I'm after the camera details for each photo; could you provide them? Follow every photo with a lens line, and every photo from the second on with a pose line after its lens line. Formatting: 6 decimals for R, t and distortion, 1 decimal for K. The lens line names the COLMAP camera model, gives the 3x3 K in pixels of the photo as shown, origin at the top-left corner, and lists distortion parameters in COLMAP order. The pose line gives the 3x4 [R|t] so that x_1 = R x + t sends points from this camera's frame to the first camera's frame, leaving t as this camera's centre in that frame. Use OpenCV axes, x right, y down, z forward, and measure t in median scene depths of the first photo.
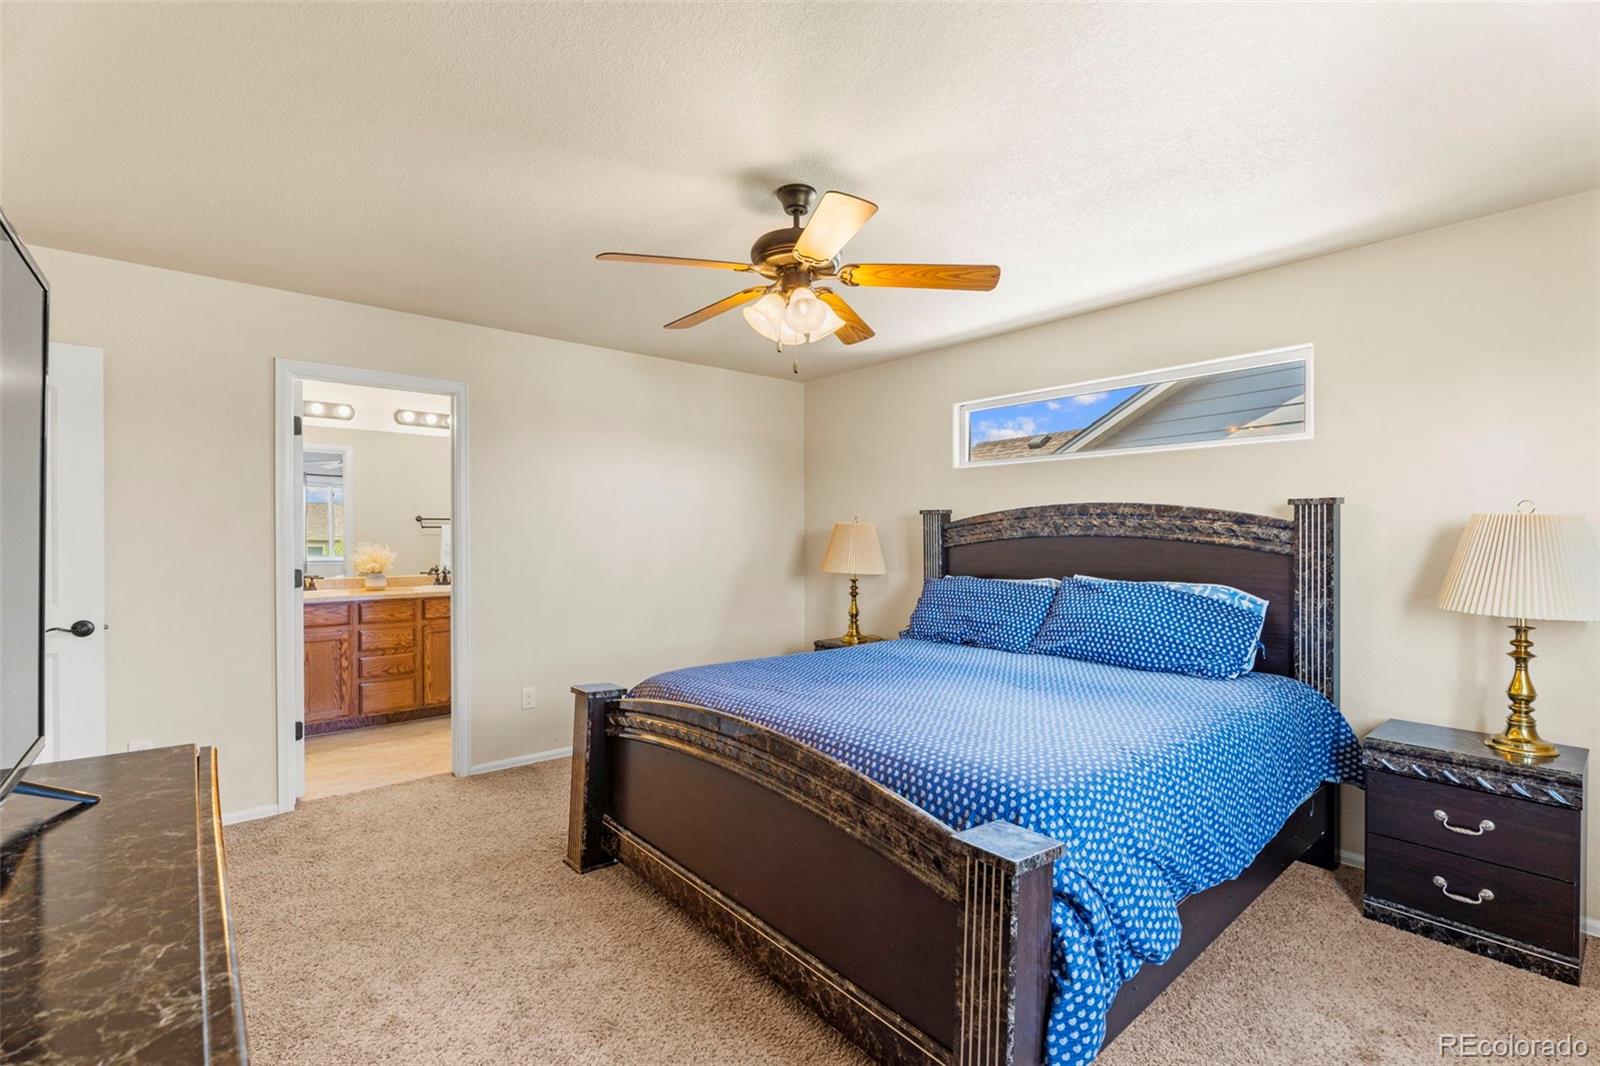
lens RADIAL K [[725.0, 0, 802.6], [0, 725.0, 541.7], [0, 0, 1]] dist [-0.002836, -0.000192]
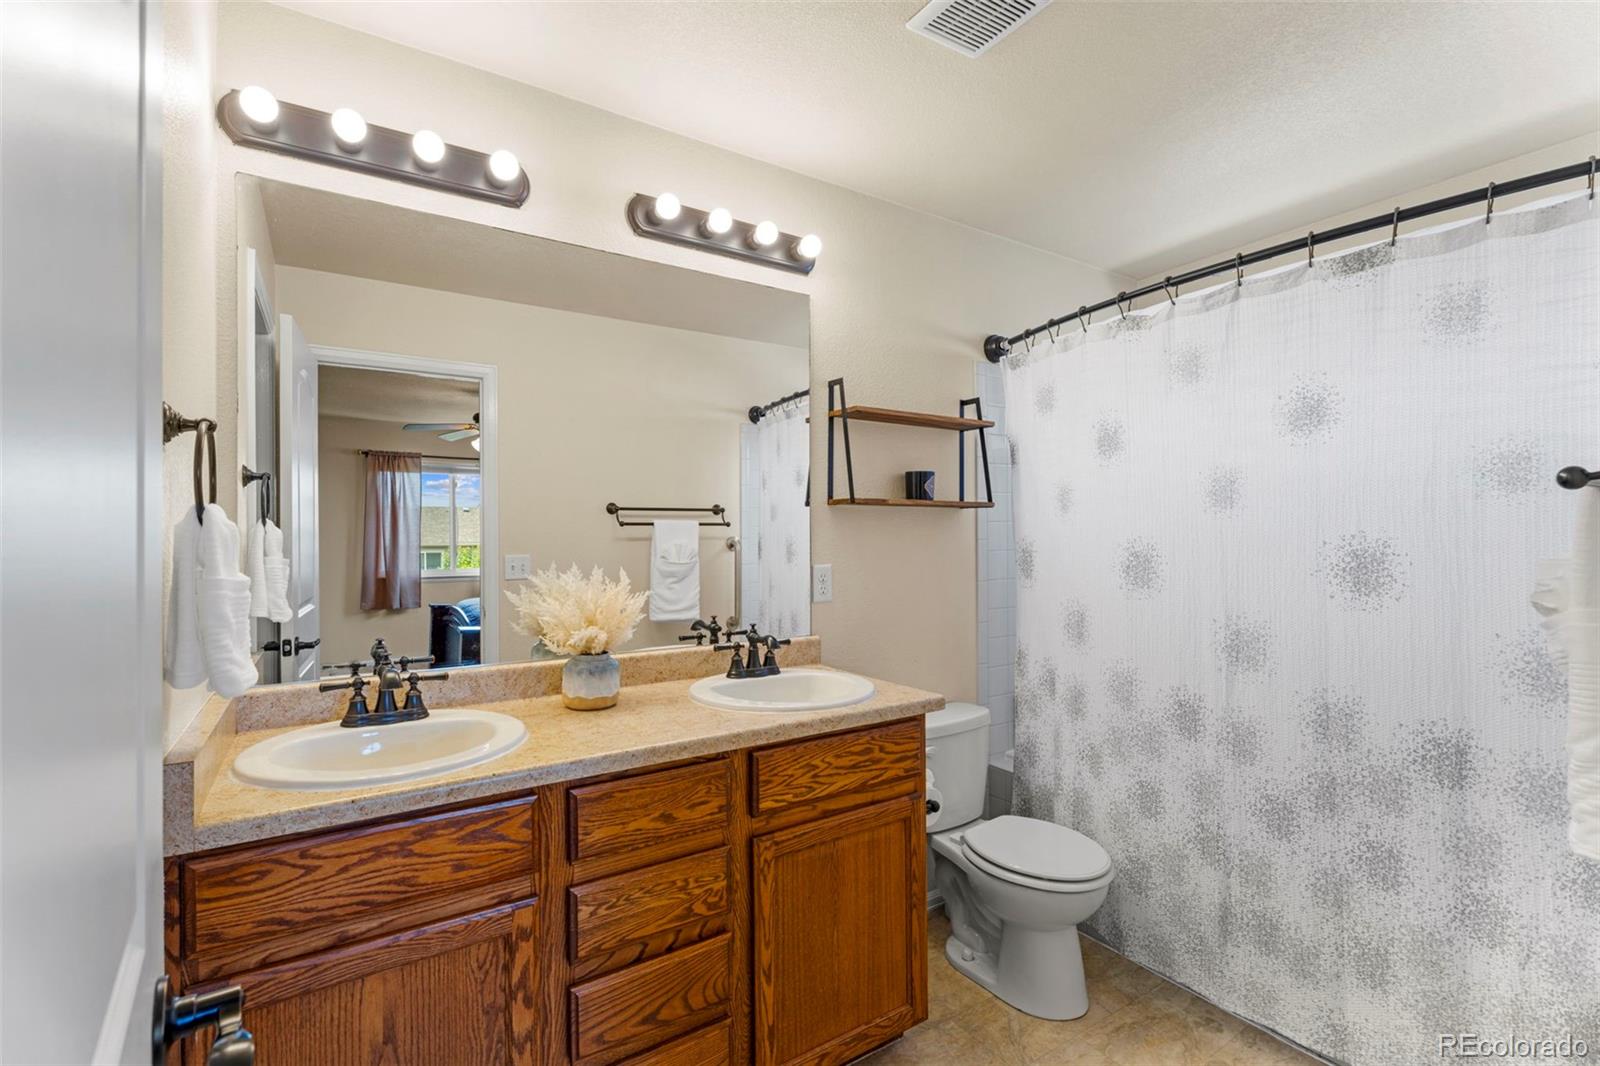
lens RADIAL K [[725.0, 0, 805.0], [0, 725.0, 534.4], [0, 0, 1]] dist [-0.002836, -0.000192]
pose [[0.992962, -0.002423, -0.118411, -0.471950], [0.000914, 0.999918, -0.012799, -0.008478], [0.118433, 0.012601, 0.992882, 0.707661]]
